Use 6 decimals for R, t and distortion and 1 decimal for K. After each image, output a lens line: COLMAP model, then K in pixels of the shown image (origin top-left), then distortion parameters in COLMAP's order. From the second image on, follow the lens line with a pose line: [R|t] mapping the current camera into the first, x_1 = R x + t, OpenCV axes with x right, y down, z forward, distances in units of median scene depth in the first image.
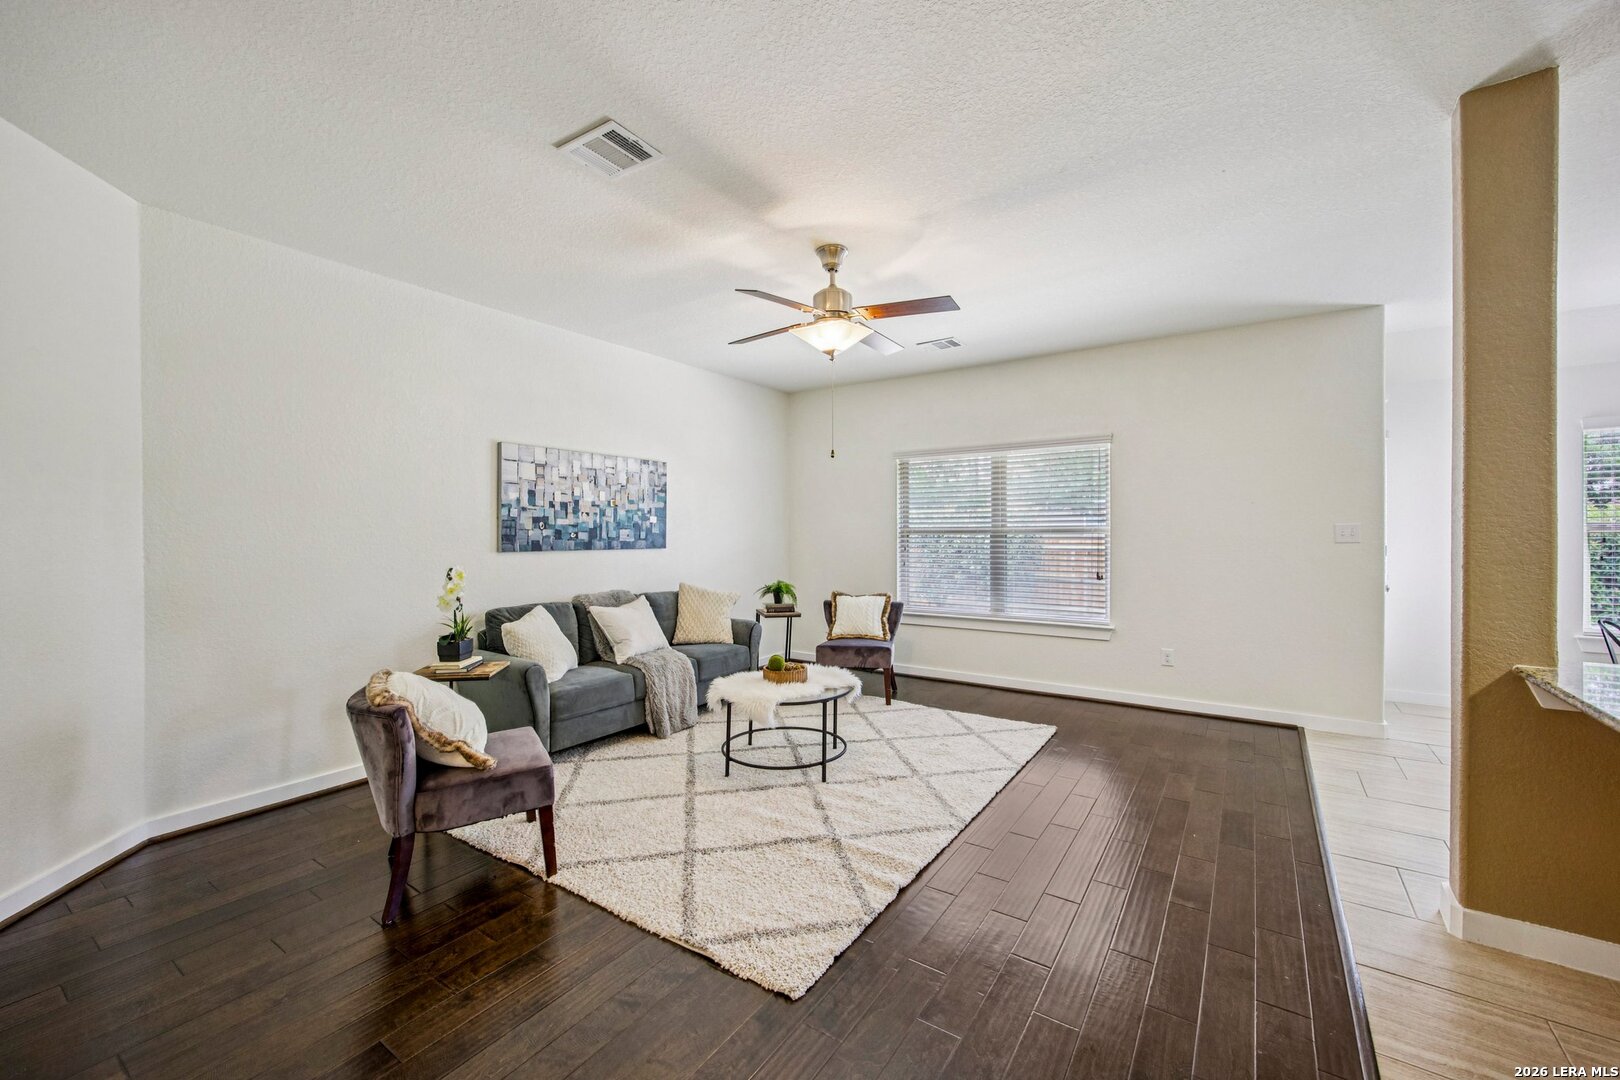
lens RADIAL K [[633.5, 0, 814.5], [0, 633.5, 530.9], [0, 0, 1]] dist [0.000326, 0.002316]
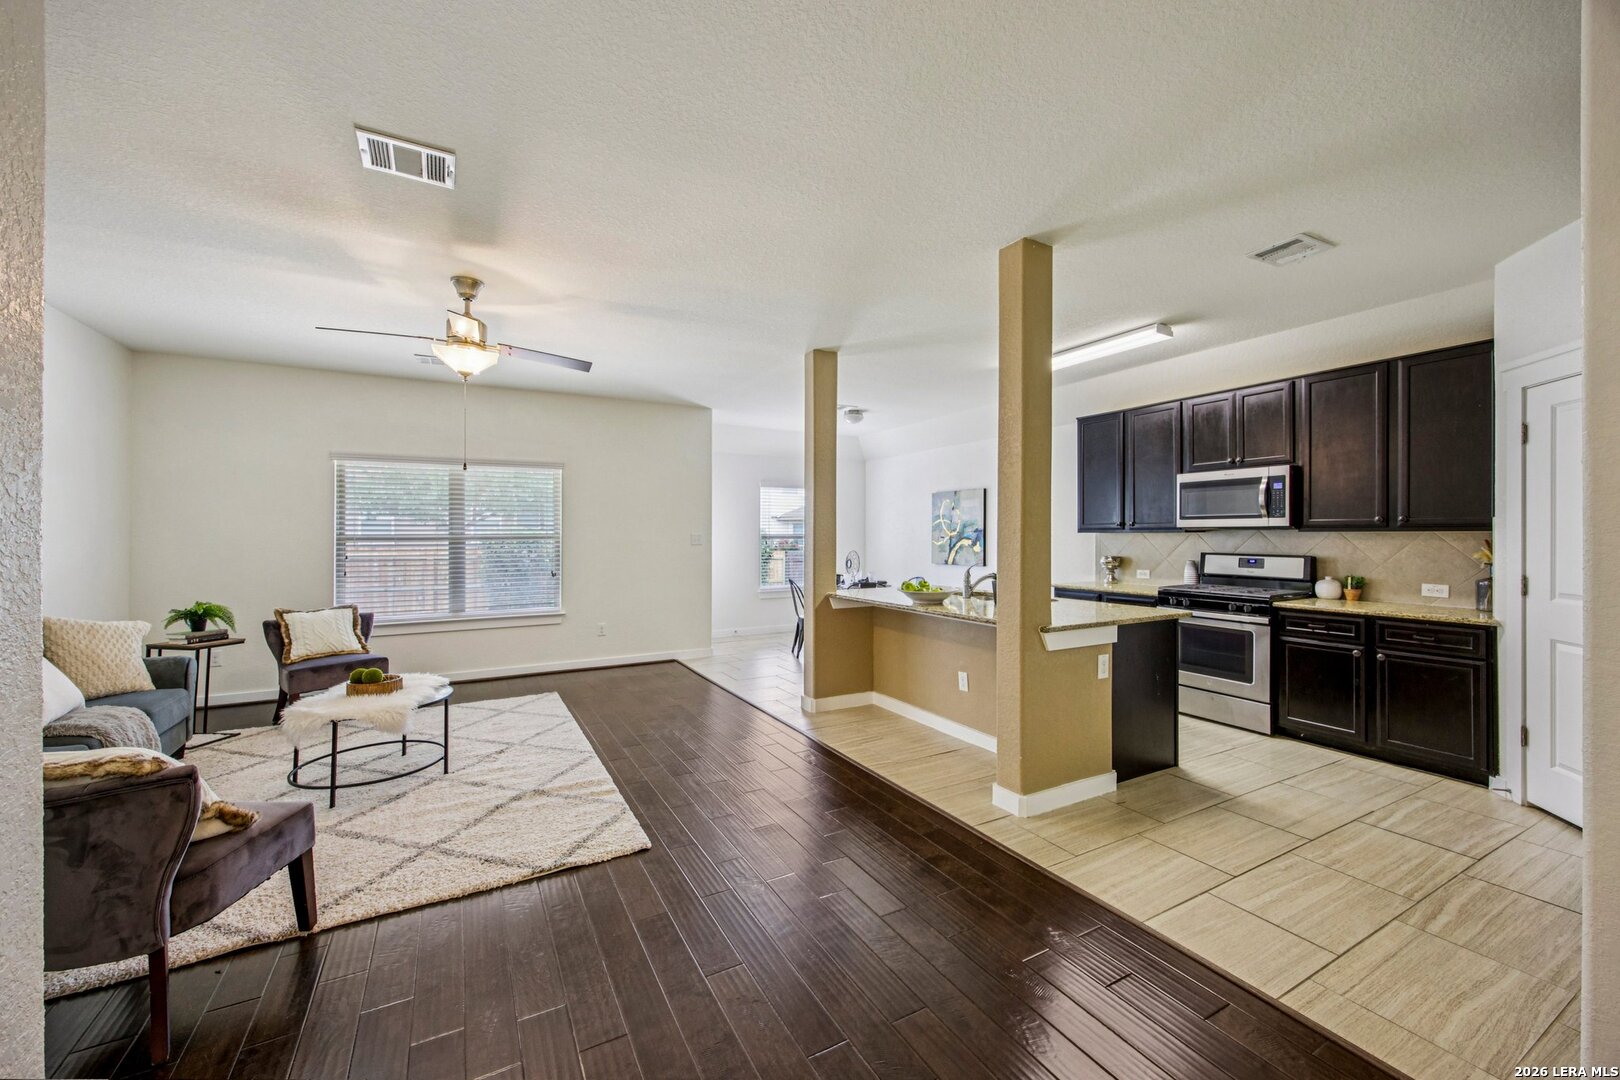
lens RADIAL K [[633.5, 0, 802.1], [0, 633.5, 537.0], [0, 0, 1]] dist [0.000326, 0.002316]
pose [[0.452988, 0.000745, 0.891516, -0.501173], [0.001620, 0.999997, -0.001659, 0.001408], [-0.891515, 0.002196, 0.452986, -0.007964]]
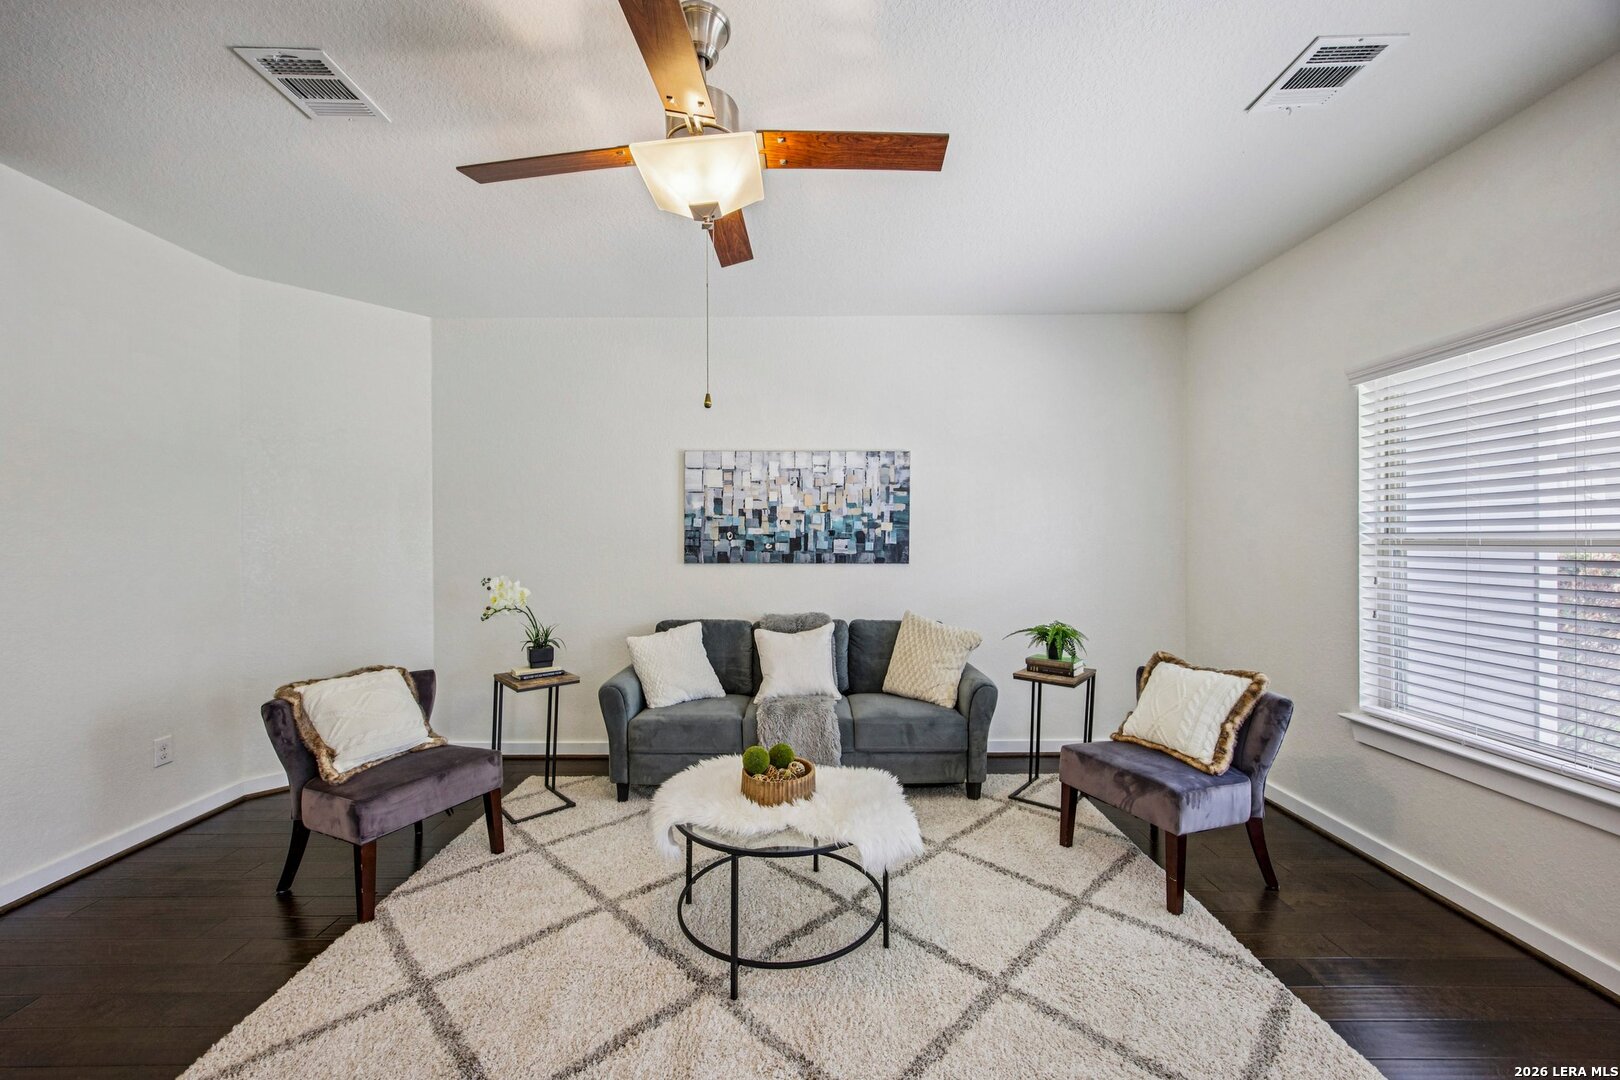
lens RADIAL K [[633.5, 0, 811.4], [0, 633.5, 537.4], [0, 0, 1]] dist [0.000326, 0.002316]
pose [[0.560670, -0.003691, -0.828031, 0.386679], [0.002889, 0.999993, -0.002501, -0.003329], [0.828035, -0.000991, 0.560676, 0.559212]]
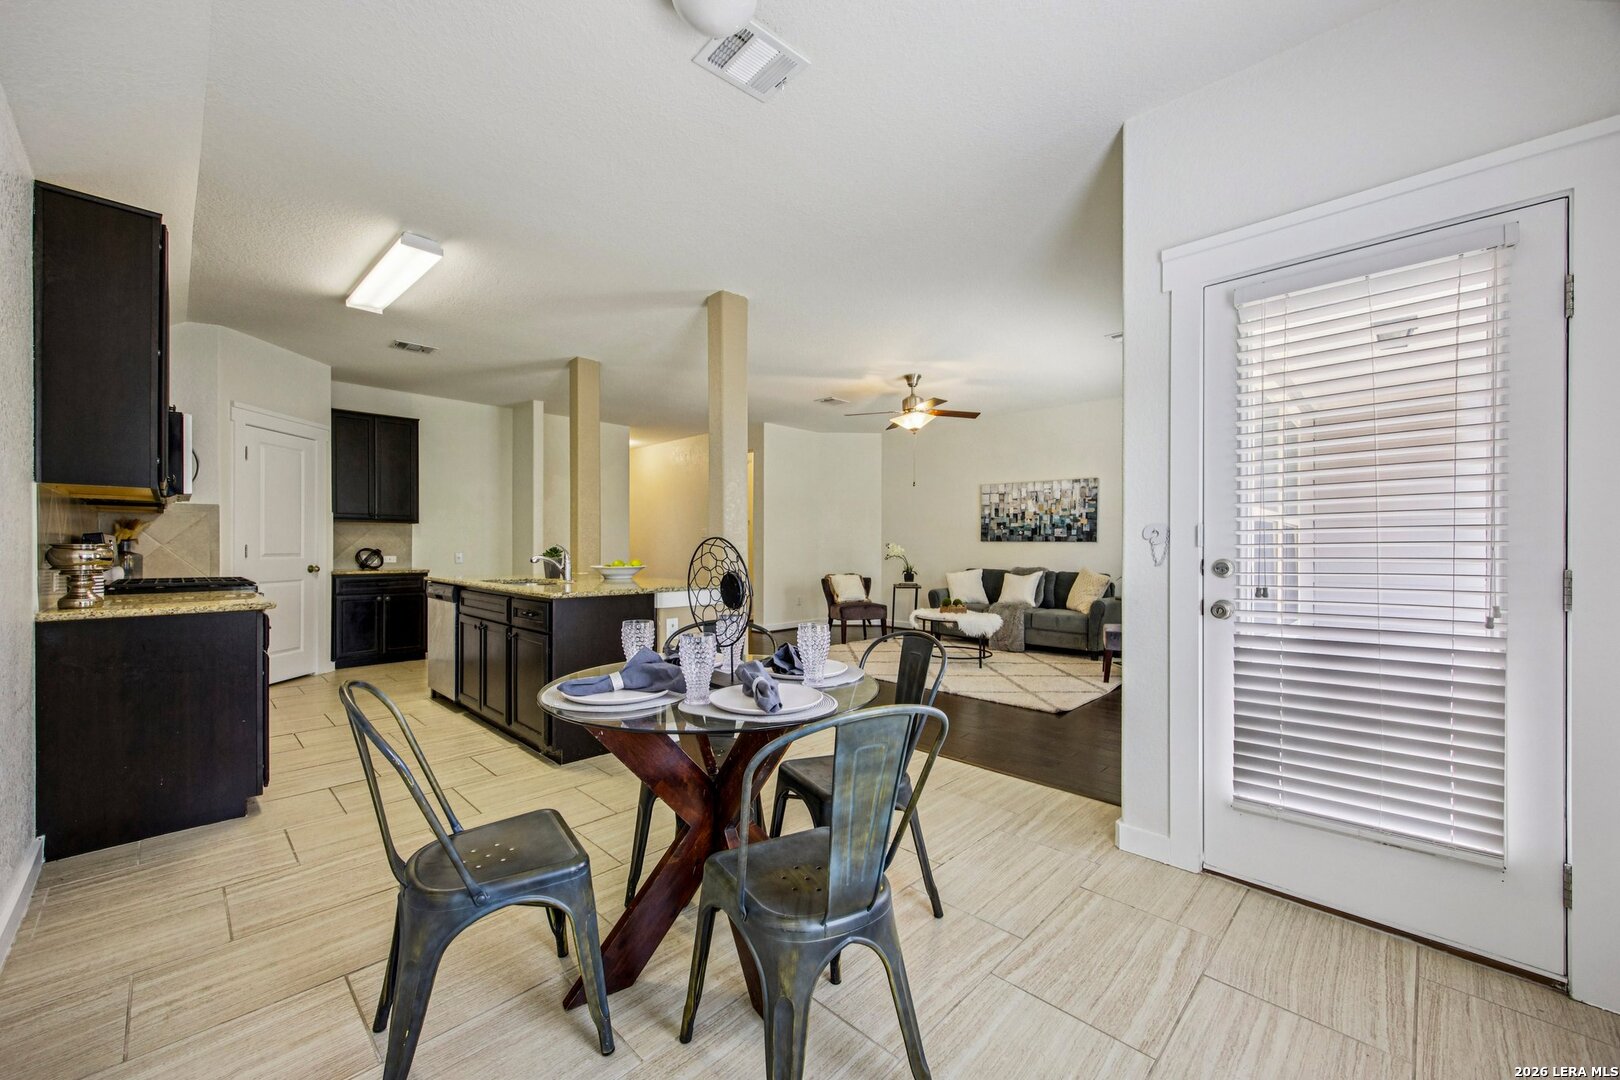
lens RADIAL K [[633.5, 0, 798.9], [0, 633.5, 545.3], [0, 0, 1]] dist [0.000326, 0.002316]
pose [[-0.188775, 0.002222, -0.982018, 1.409109], [-0.004237, 0.999986, 0.003077, 0.038452], [0.982011, 0.004742, -0.188763, 0.743366]]
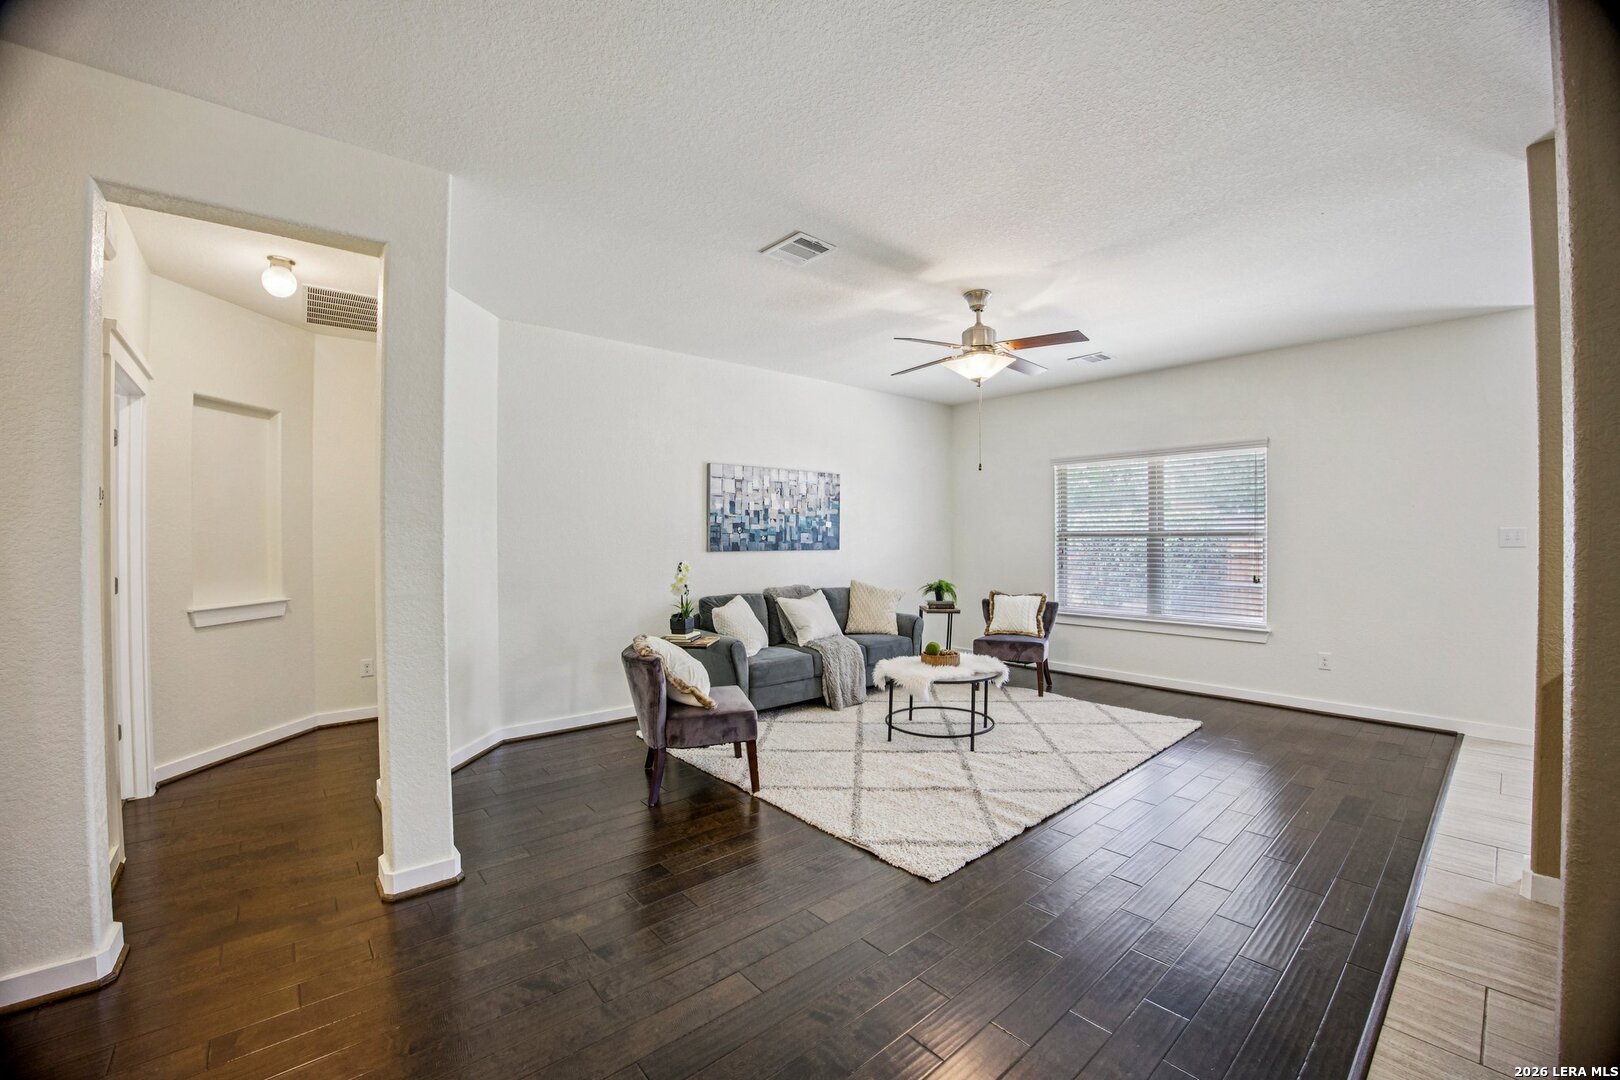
lens RADIAL K [[646.3, 0, 827.3], [0, 646.3, 531.3], [0, 0, 1]] dist [-0.051373, 0.001808]
pose [[0.969253, -0.001047, -0.246062, 0.035638], [-0.000278, 0.999986, -0.005350, 0.000430], [0.246065, 0.005254, 0.969239, -0.152906]]
